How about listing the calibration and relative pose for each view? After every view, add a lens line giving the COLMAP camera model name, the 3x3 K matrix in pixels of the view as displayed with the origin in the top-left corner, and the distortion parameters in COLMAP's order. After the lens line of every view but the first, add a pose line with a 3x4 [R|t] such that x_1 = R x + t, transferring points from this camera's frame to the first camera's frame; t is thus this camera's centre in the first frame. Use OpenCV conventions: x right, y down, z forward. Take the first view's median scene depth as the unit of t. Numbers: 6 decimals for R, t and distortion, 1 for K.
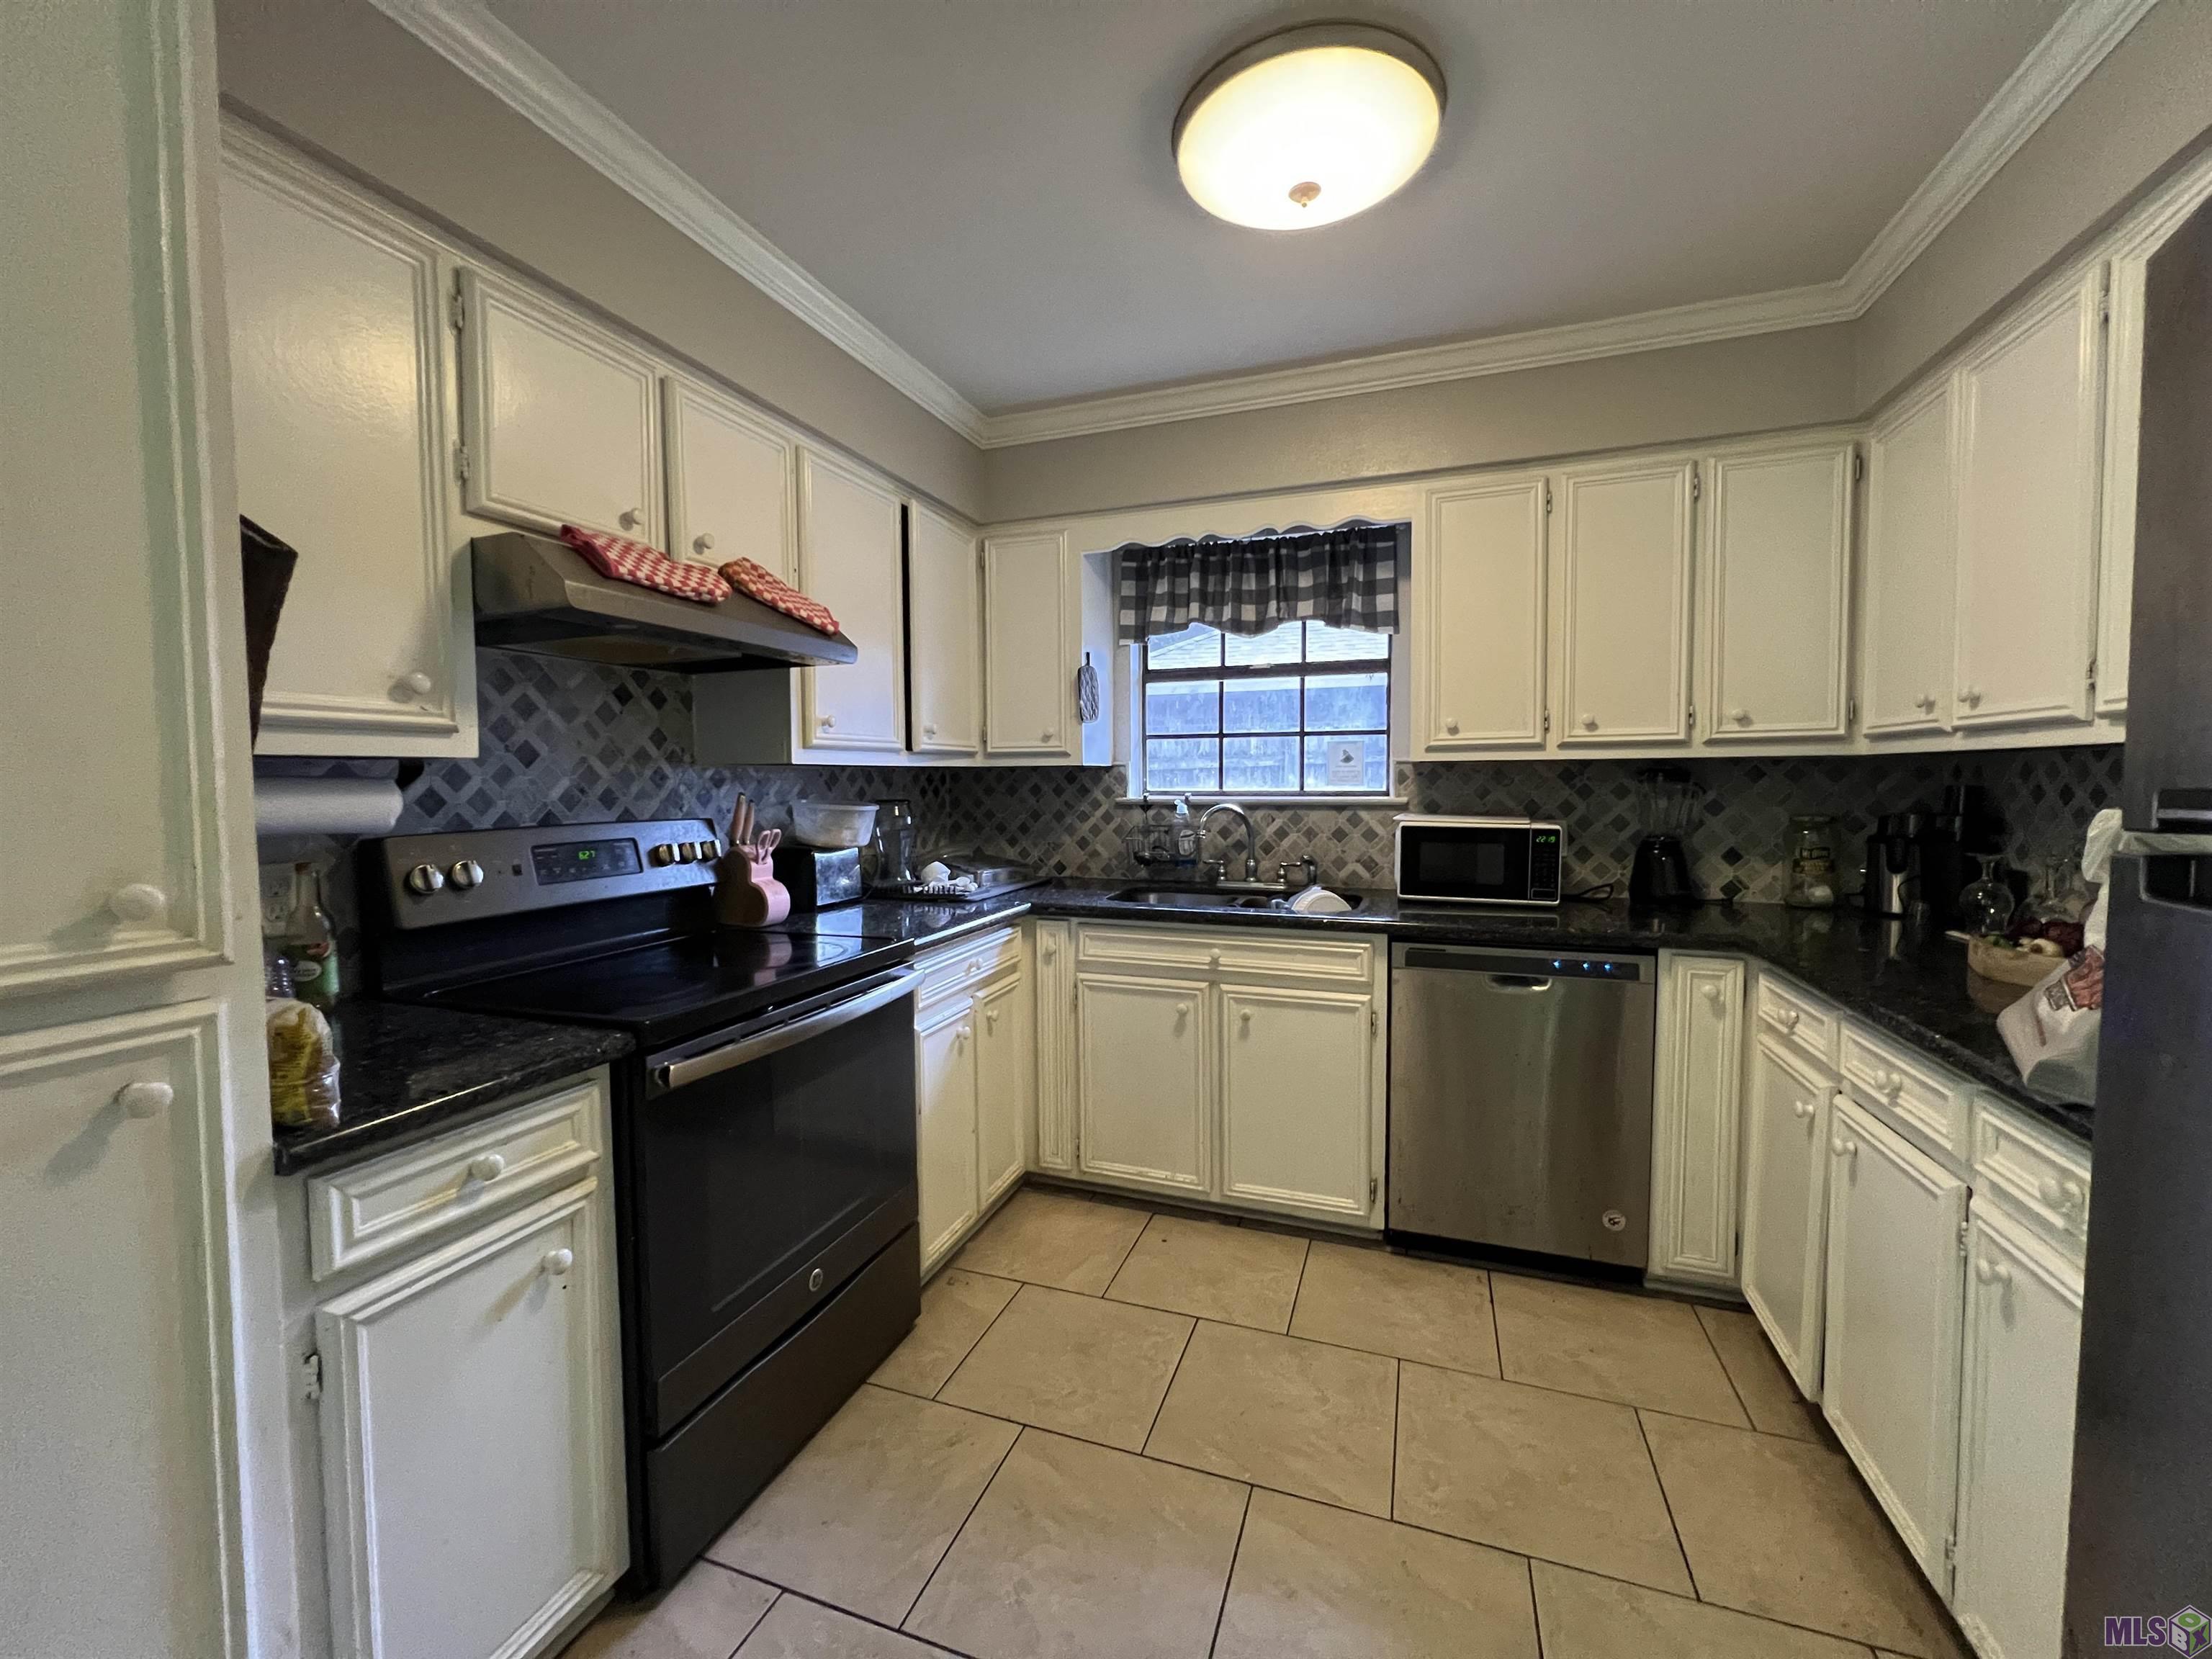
lens RADIAL K [[883.7, 0, 1102.6], [0, 883.7, 822.3], [0, 0, 1]] dist [-0.007225, 0.000950]
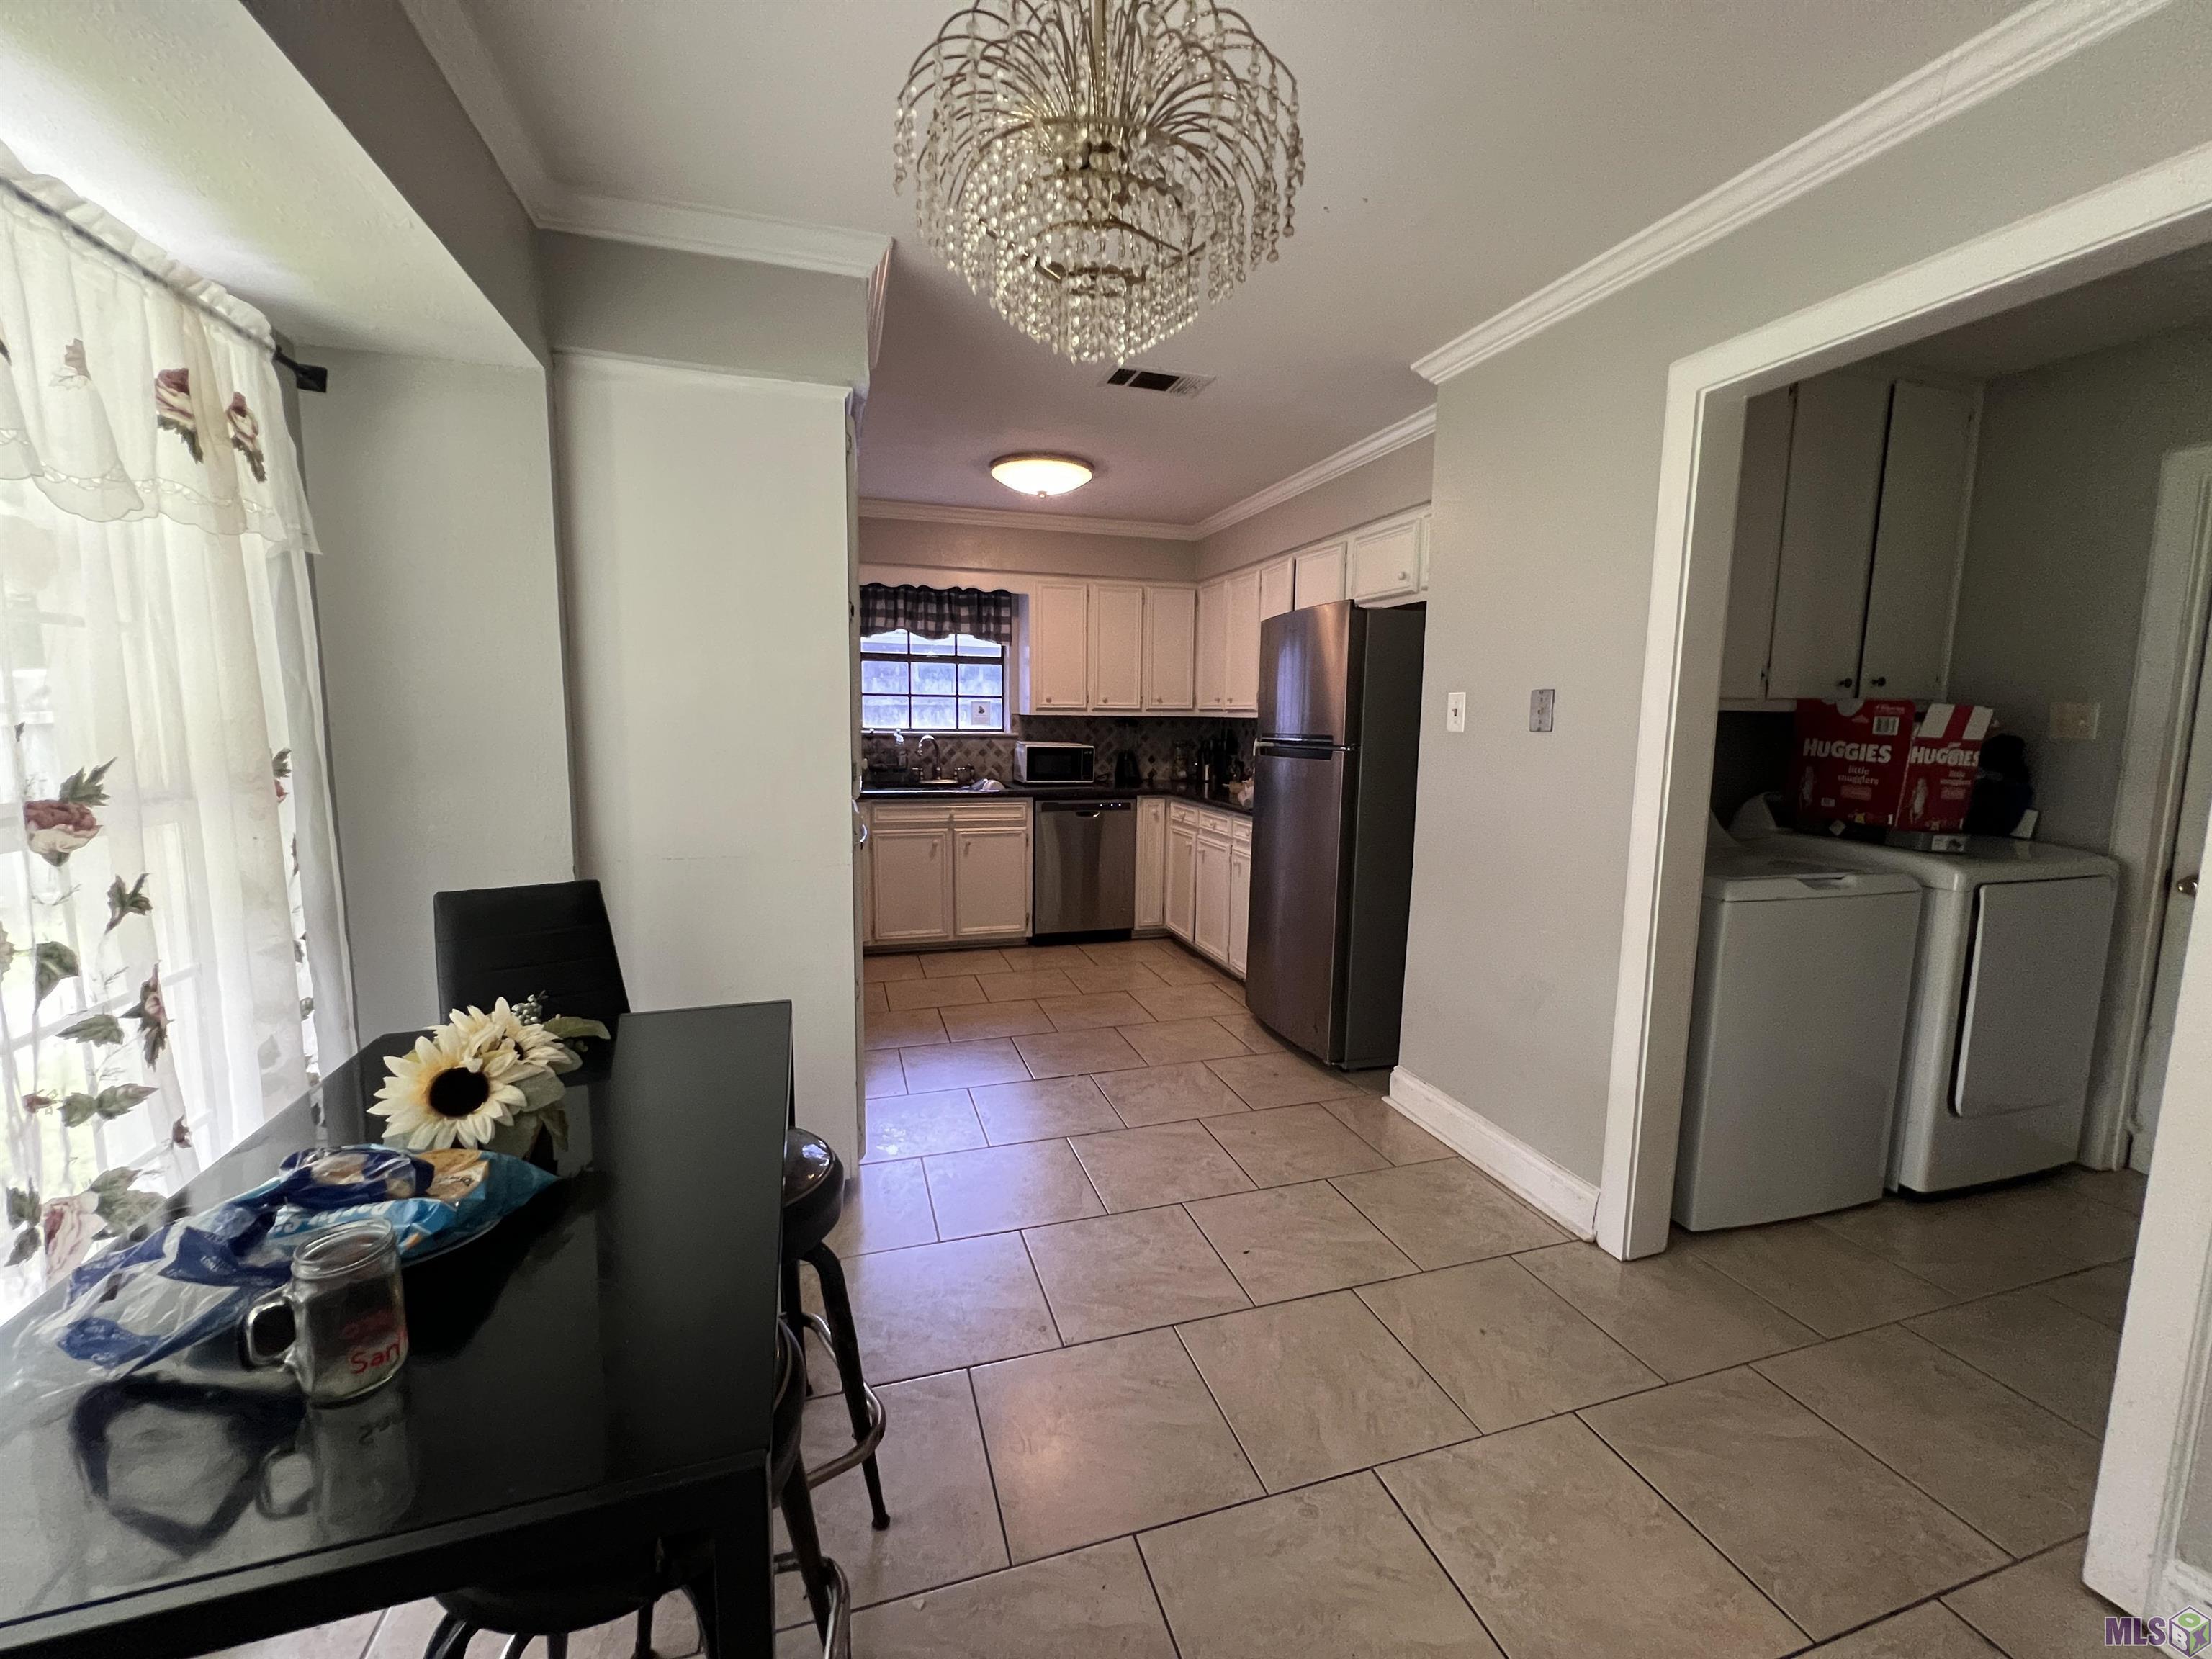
lens RADIAL K [[883.7, 0, 1102.6], [0, 883.7, 822.3], [0, 0, 1]] dist [-0.007225, 0.000950]
pose [[0.796014, -0.057327, 0.602557, -0.756834], [0.009772, 0.996592, 0.081906, 0.012021], [-0.605199, -0.059310, 0.793862, -0.729060]]
